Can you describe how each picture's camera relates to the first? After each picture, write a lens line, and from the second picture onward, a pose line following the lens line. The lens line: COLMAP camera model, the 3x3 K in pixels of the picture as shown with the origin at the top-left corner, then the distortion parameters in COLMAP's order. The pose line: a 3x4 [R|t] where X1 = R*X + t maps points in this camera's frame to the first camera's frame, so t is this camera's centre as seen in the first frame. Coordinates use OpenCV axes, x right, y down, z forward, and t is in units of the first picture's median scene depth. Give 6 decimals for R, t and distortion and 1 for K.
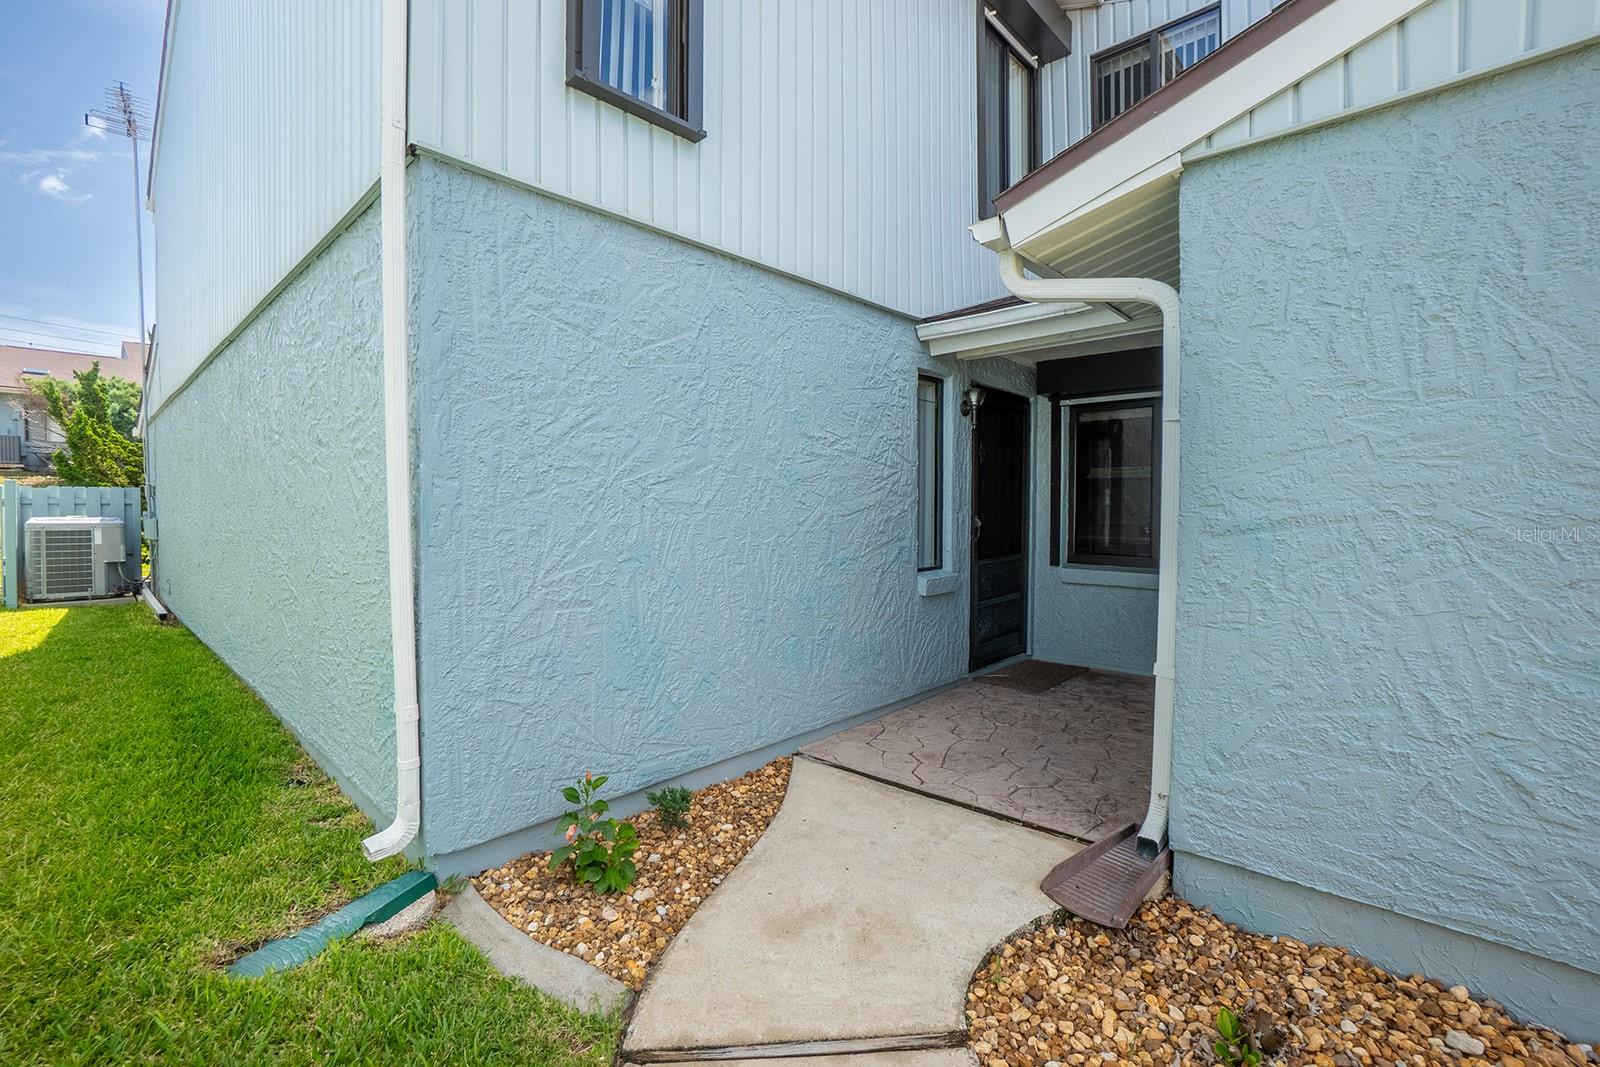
lens RADIAL K [[711.5, 0, 796.8], [0, 711.5, 529.0], [0, 0, 1]] dist [-0.062208, 0.022475]
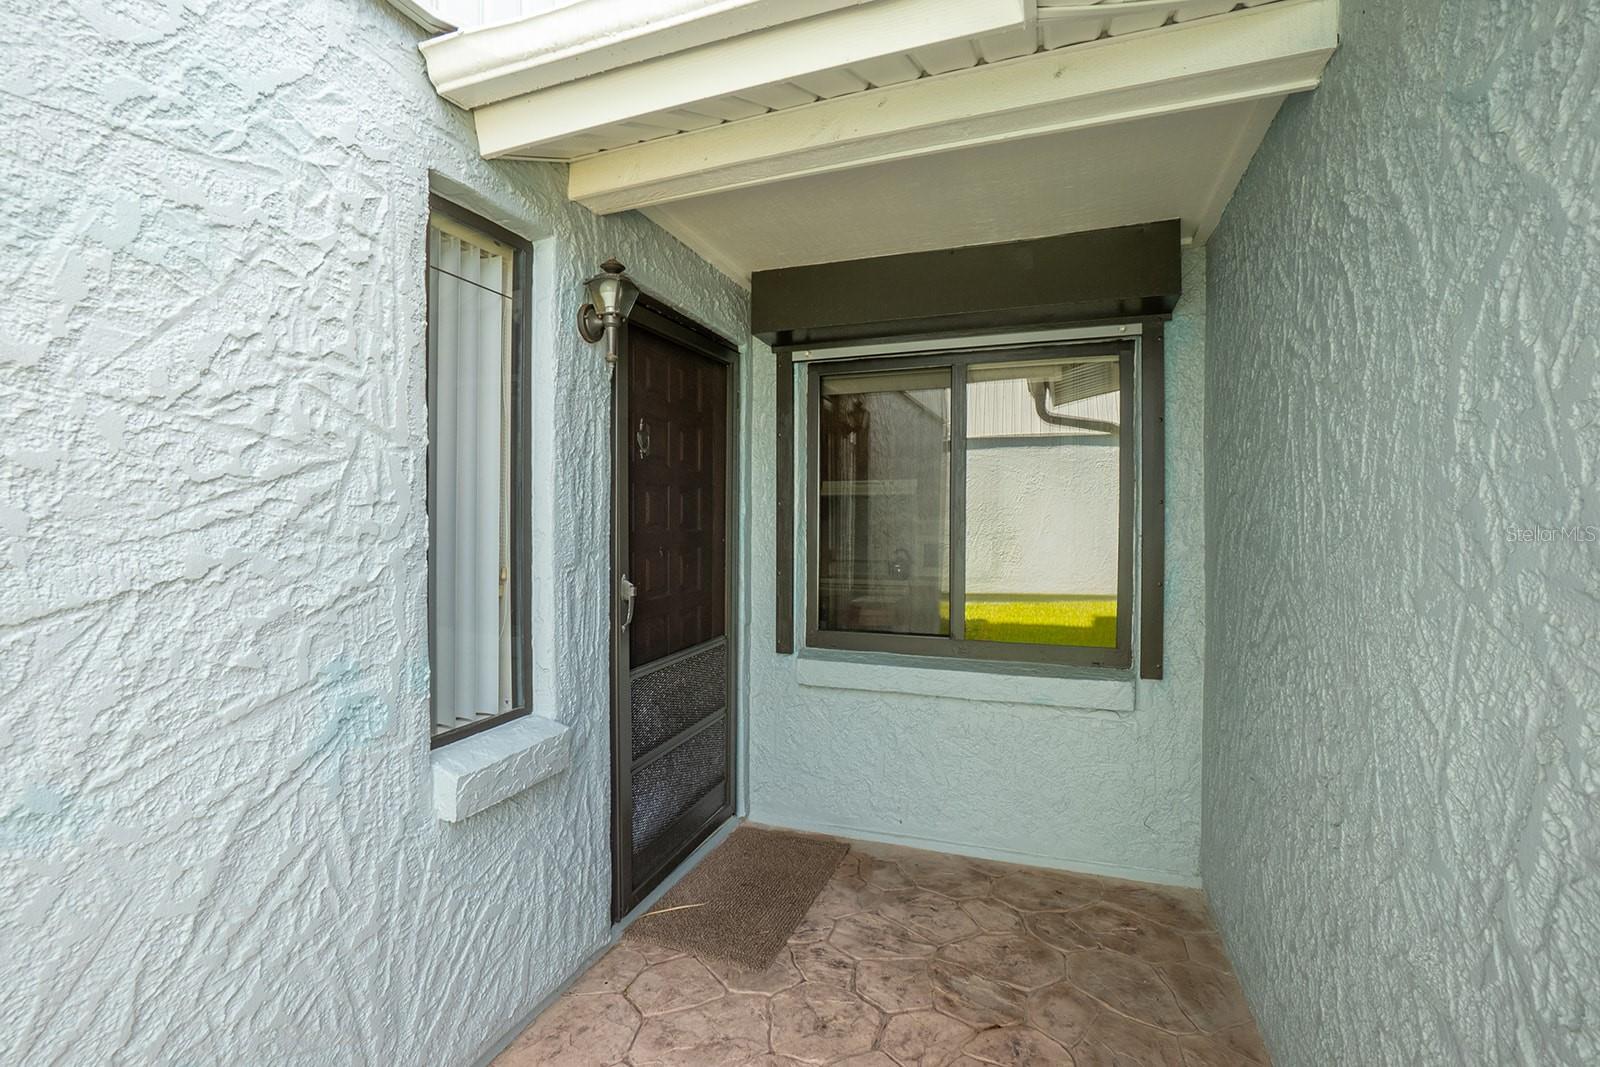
lens RADIAL K [[711.5, 0, 796.8], [0, 711.5, 529.0], [0, 0, 1]] dist [-0.062208, 0.022475]
pose [[0.921844, -0.001358, 0.387558, 0.187604], [0.010335, 0.999724, -0.021081, -0.037840], [-0.387423, 0.023439, 0.921604, 0.567305]]
